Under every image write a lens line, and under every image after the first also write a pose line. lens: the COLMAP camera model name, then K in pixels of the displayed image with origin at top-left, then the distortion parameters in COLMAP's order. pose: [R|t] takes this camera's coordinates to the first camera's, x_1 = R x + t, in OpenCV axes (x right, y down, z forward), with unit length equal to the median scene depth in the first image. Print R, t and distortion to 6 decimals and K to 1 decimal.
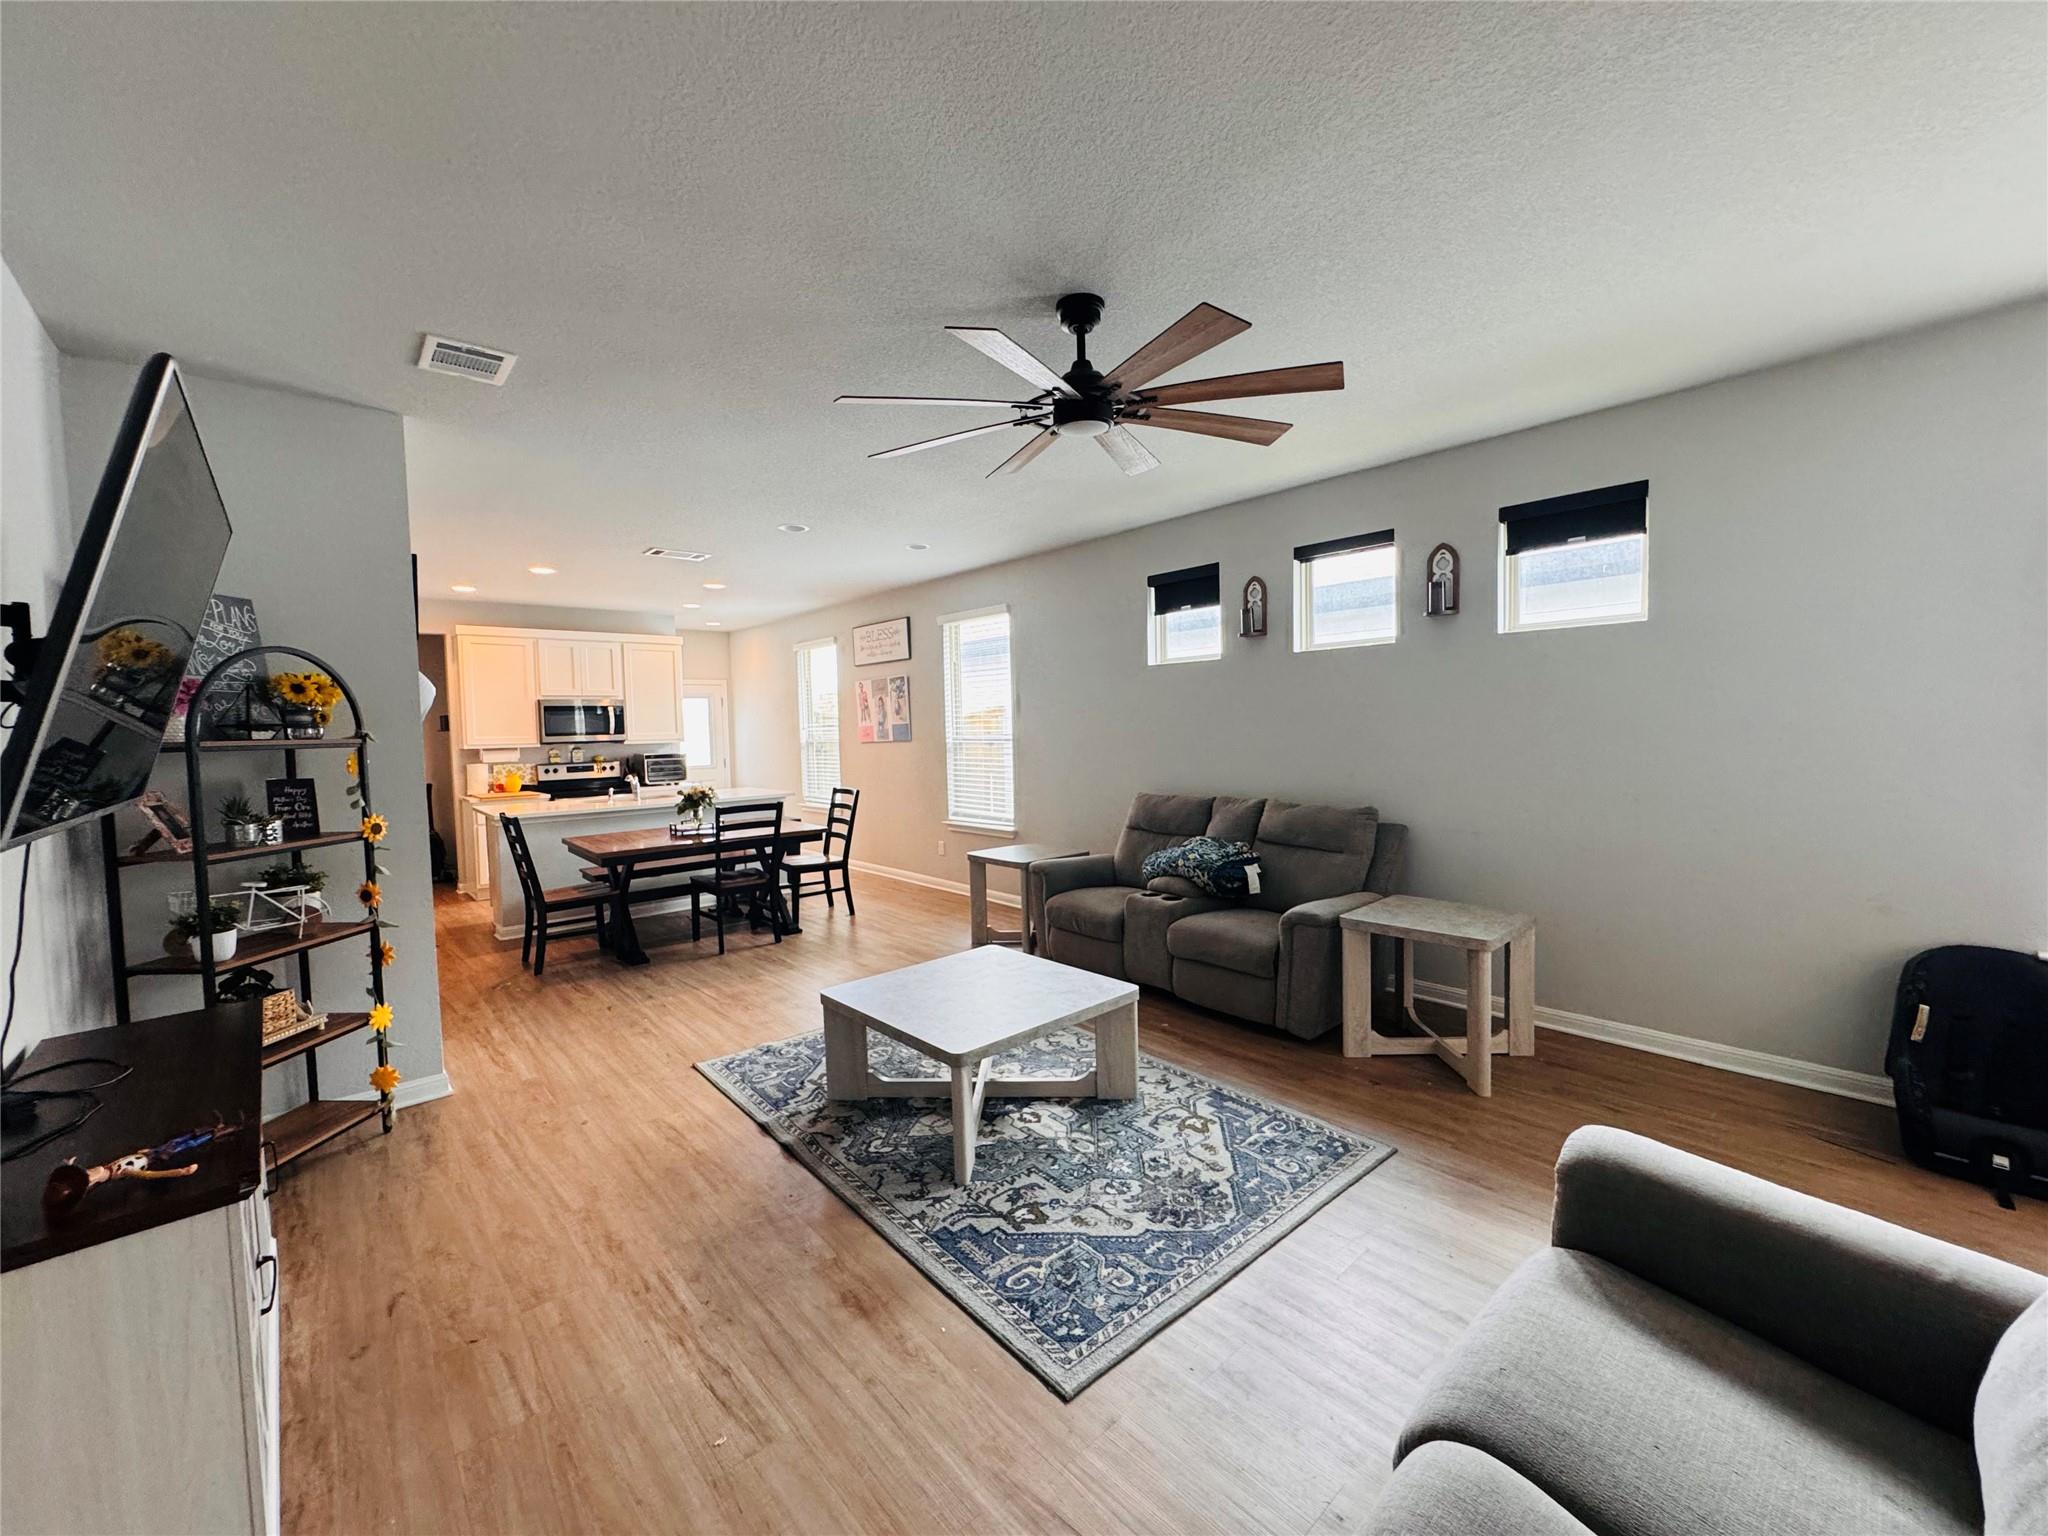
lens RADIAL K [[816.8, 0, 1025.2], [0, 816.8, 765.6], [0, 0, 1]] dist [-0.002364, 0.000371]
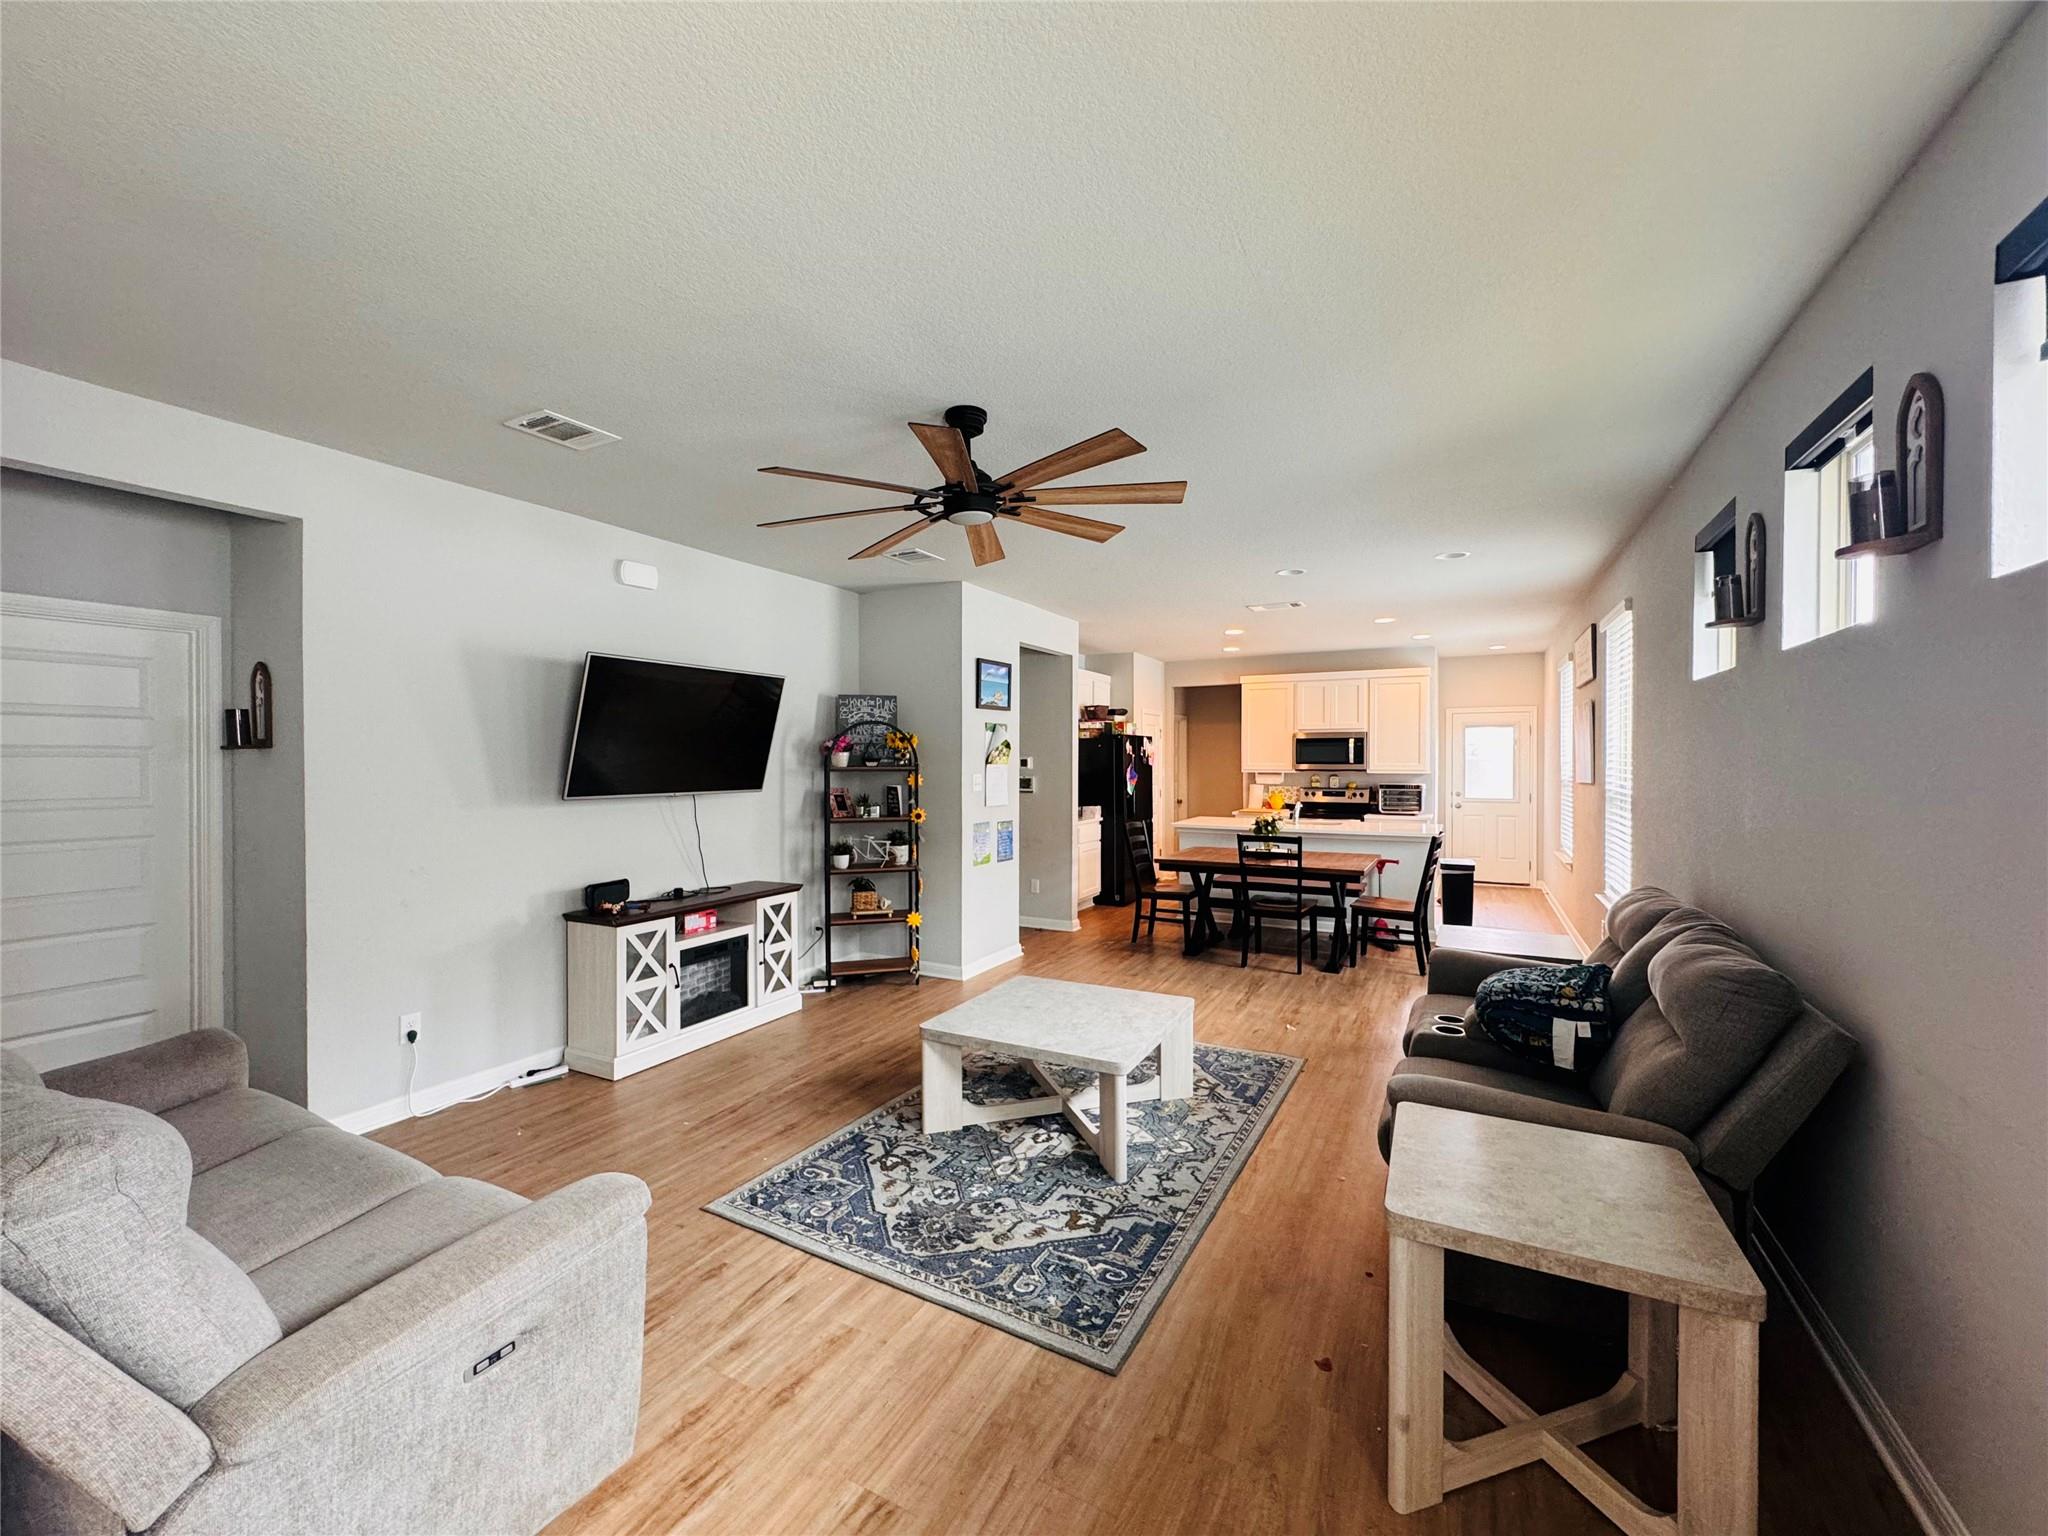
lens RADIAL K [[816.8, 0, 1023.6], [0, 816.8, 762.5], [0, 0, 1]] dist [-0.002364, 0.000371]
pose [[0.341082, 0.027685, -0.939626, 0.710067], [-0.054424, 0.998471, 0.009662, -0.051913], [0.938457, 0.047843, 0.342067, 0.416775]]
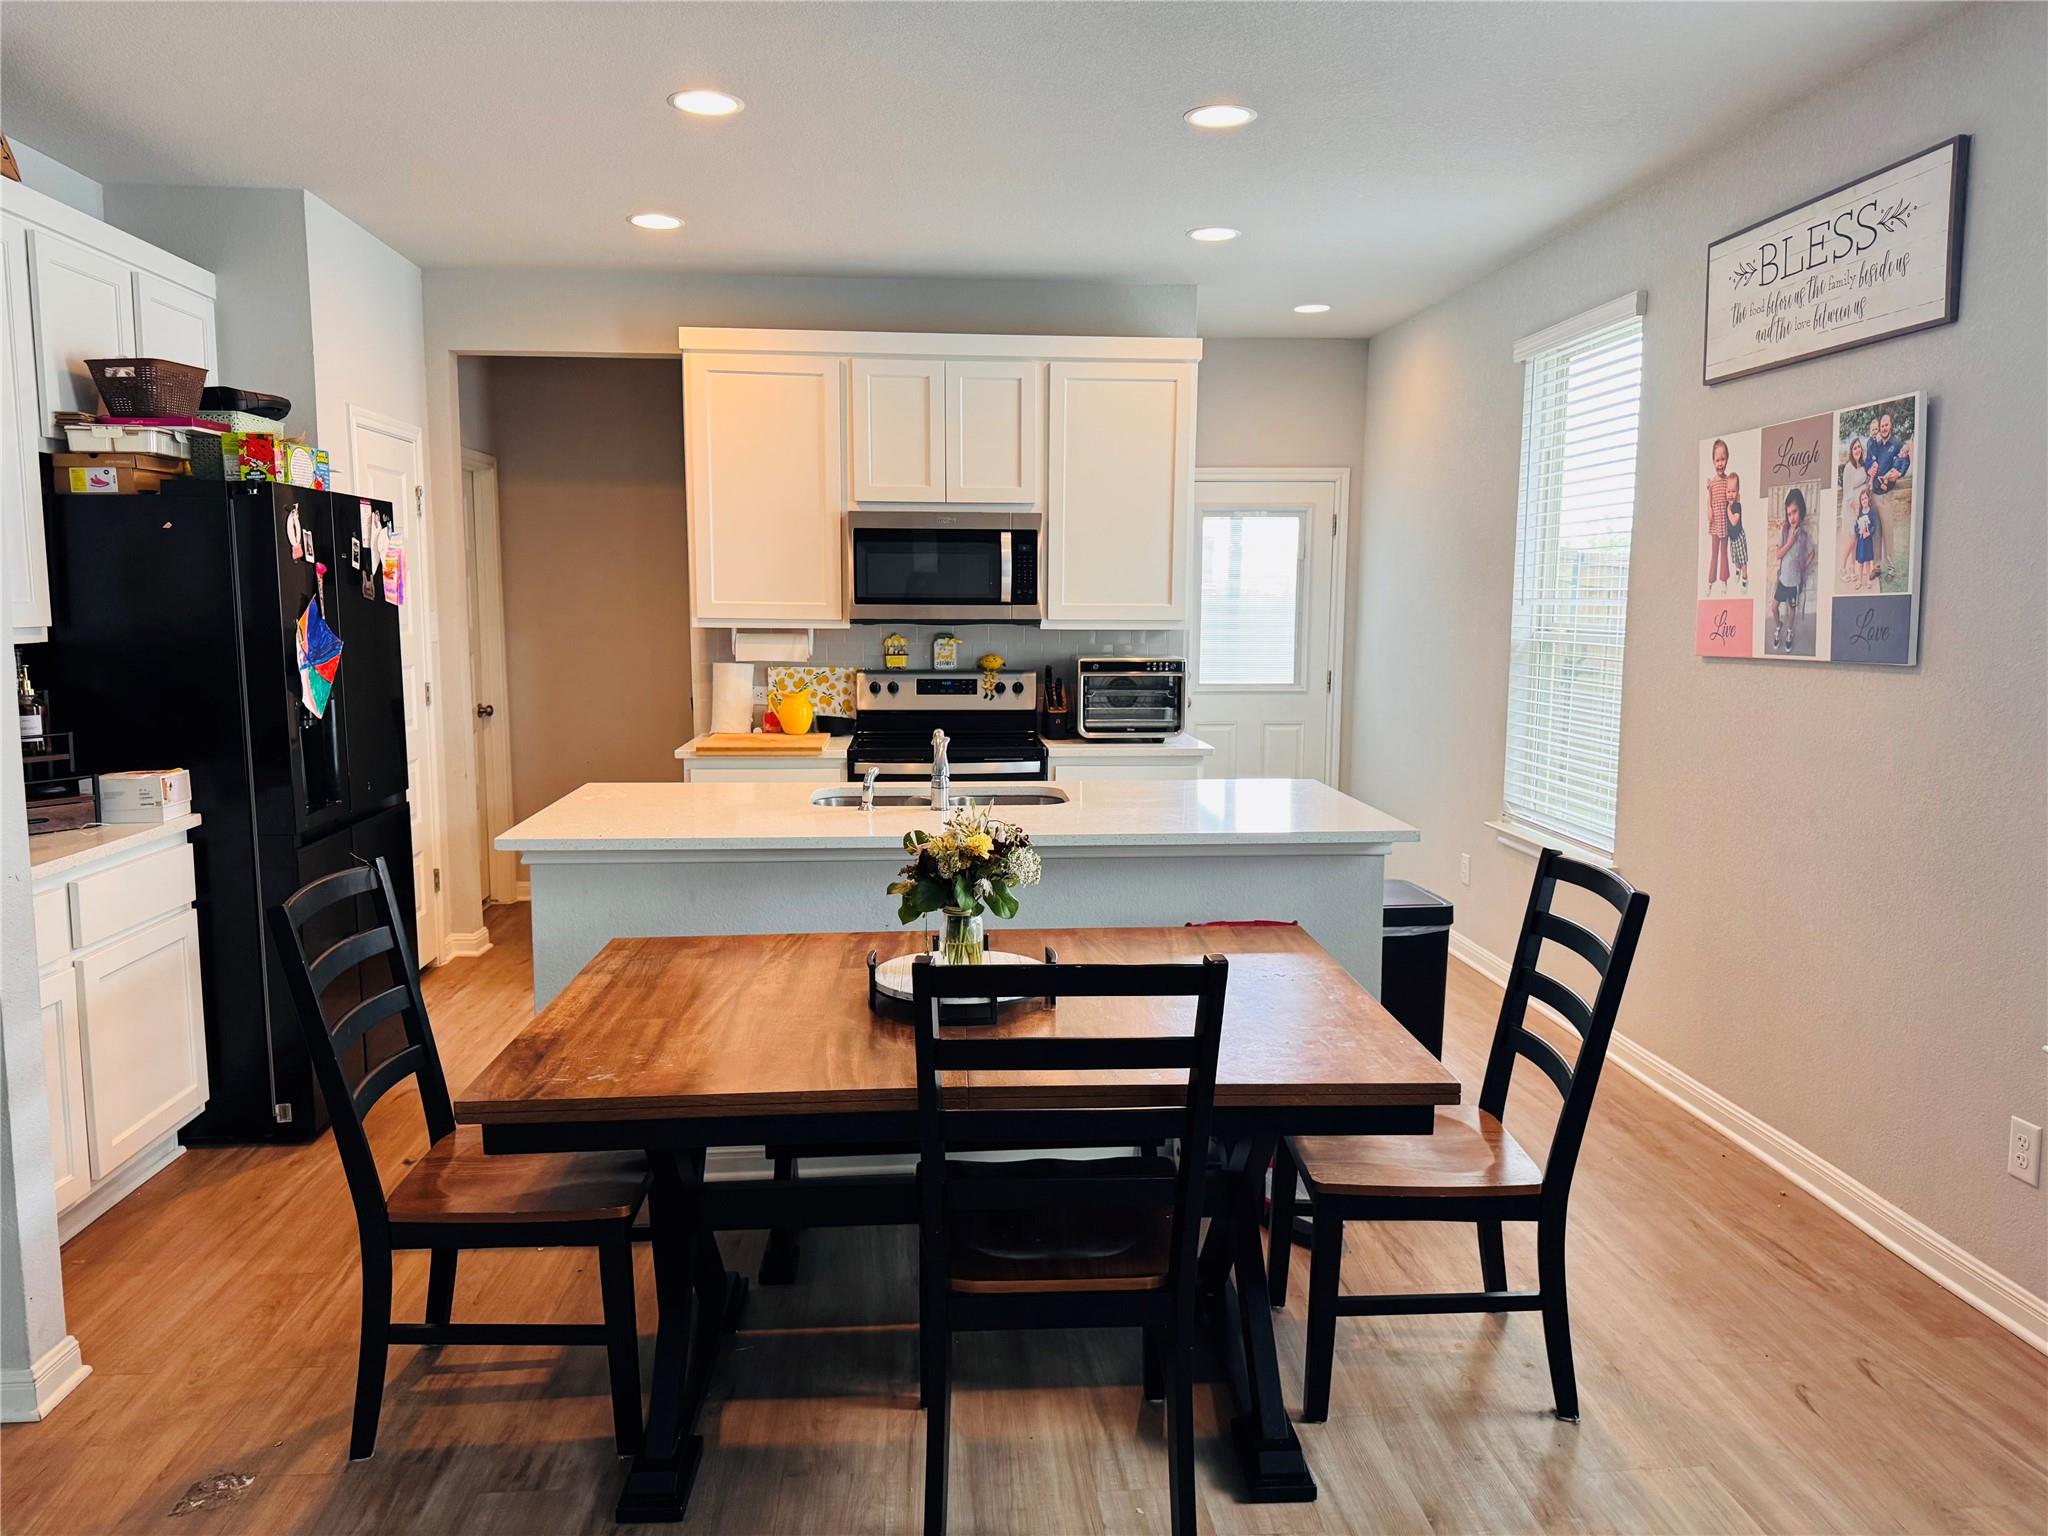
lens RADIAL K [[1429.7, 0, 1029.3], [0, 1429.7, 777.8], [0, 0, 1]] dist [0.066434, -0.068459]
pose [[0.796443, 0.103447, -0.595800, -0.159889], [-0.053573, 0.993455, 0.100877, -0.048571], [0.602336, -0.048424, 0.796773, 0.885548]]
